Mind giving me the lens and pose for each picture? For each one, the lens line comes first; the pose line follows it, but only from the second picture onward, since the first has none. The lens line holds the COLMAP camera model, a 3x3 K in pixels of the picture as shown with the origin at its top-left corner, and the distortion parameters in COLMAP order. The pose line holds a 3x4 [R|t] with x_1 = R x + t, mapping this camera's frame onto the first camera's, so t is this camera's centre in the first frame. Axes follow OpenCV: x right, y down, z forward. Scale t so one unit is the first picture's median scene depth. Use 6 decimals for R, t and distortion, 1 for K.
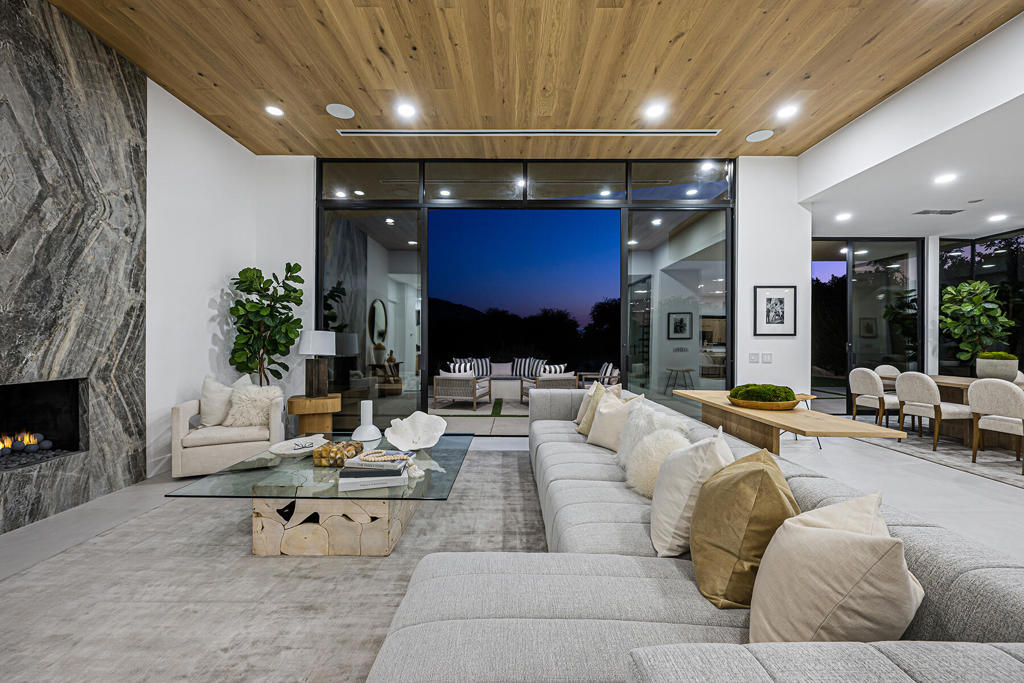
lens RADIAL K [[414.7, 0, 513.1], [0, 414.7, 340.1], [0, 0, 1]] dist [-0.001644, 0.002443]
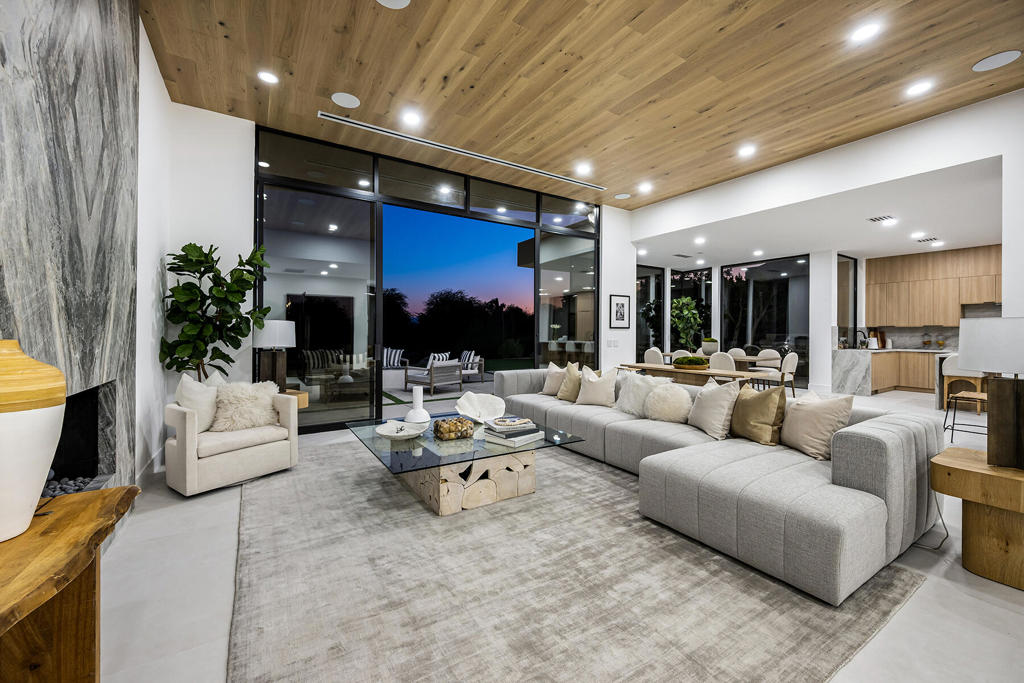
lens RADIAL K [[414.7, 0, 515.6], [0, 414.7, 329.6], [0, 0, 1]] dist [-0.001644, 0.002443]
pose [[0.837536, 0.003837, 0.546369, -0.653717], [-0.002327, 0.999991, -0.003456, -0.001645], [-0.546377, 0.001623, 0.837538, -0.055528]]
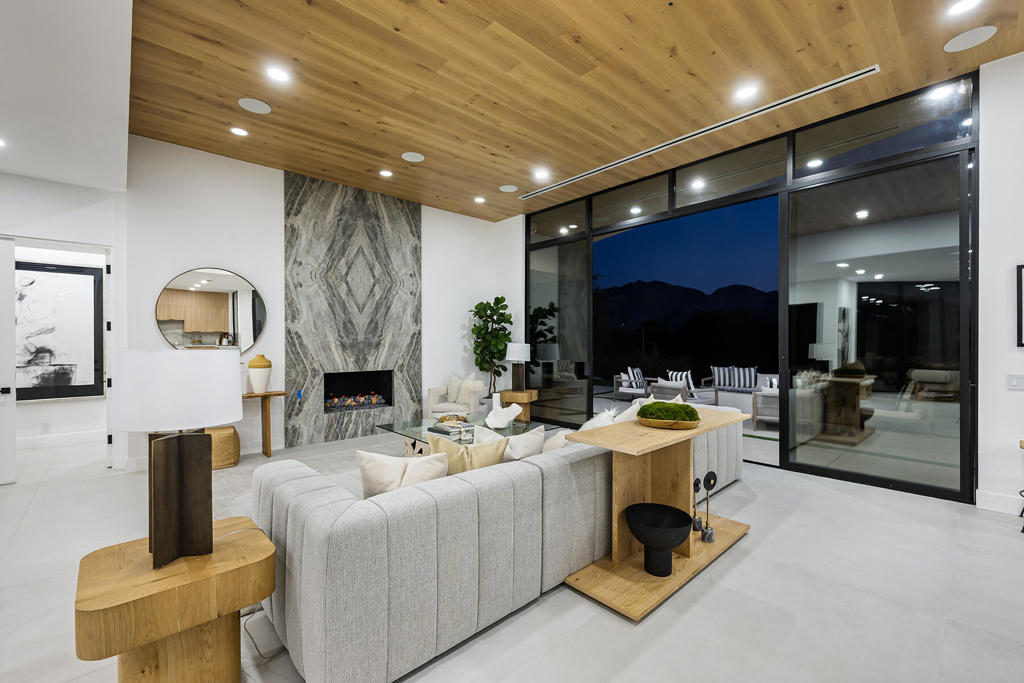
lens RADIAL K [[441.9, 0, 513.2], [0, 441.9, 344.5], [0, 0, 1]] dist [0.004086, 0.001803]
pose [[0.672847, -0.004497, -0.739768, 0.750158], [0.006116, 0.999981, -0.000516, -0.021923], [0.739757, -0.004177, 0.672862, -0.004369]]
